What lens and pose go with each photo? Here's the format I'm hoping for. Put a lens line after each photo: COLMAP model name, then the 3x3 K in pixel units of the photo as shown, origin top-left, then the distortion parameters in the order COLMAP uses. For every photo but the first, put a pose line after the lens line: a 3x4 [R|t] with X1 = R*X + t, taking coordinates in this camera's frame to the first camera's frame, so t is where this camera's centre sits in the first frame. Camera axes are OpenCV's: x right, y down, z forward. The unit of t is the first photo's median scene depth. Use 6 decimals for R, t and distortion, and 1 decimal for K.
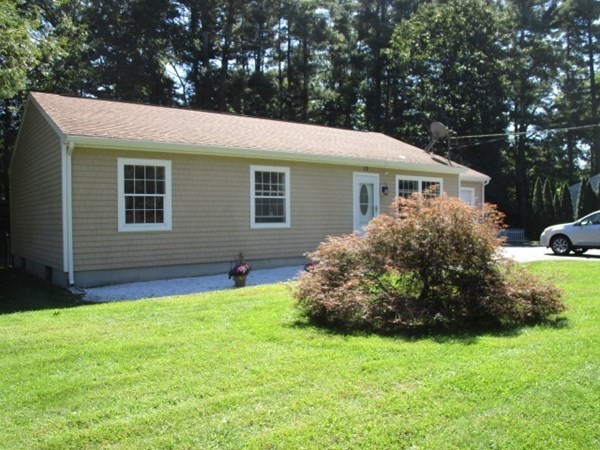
lens RADIAL K [[526.3, 0, 300.0], [0, 526.3, 225.0], [0, 0, 1]] dist [-0.206378, -0.000012]
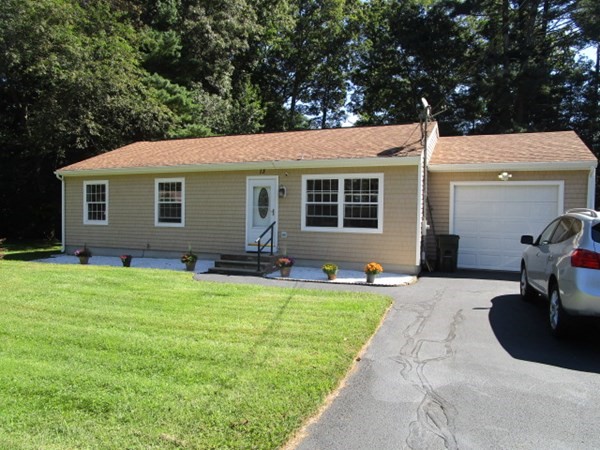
lens RADIAL K [[426.9, 0, 297.1], [0, 426.9, 227.3], [0, 0, 1]] dist [-0.031095, 0.005409]
pose [[0.497130, 0.029057, -0.867190, 0.966798], [-0.036689, 0.999249, 0.012449, -0.016671], [0.866900, 0.025628, 0.497823, 0.738531]]
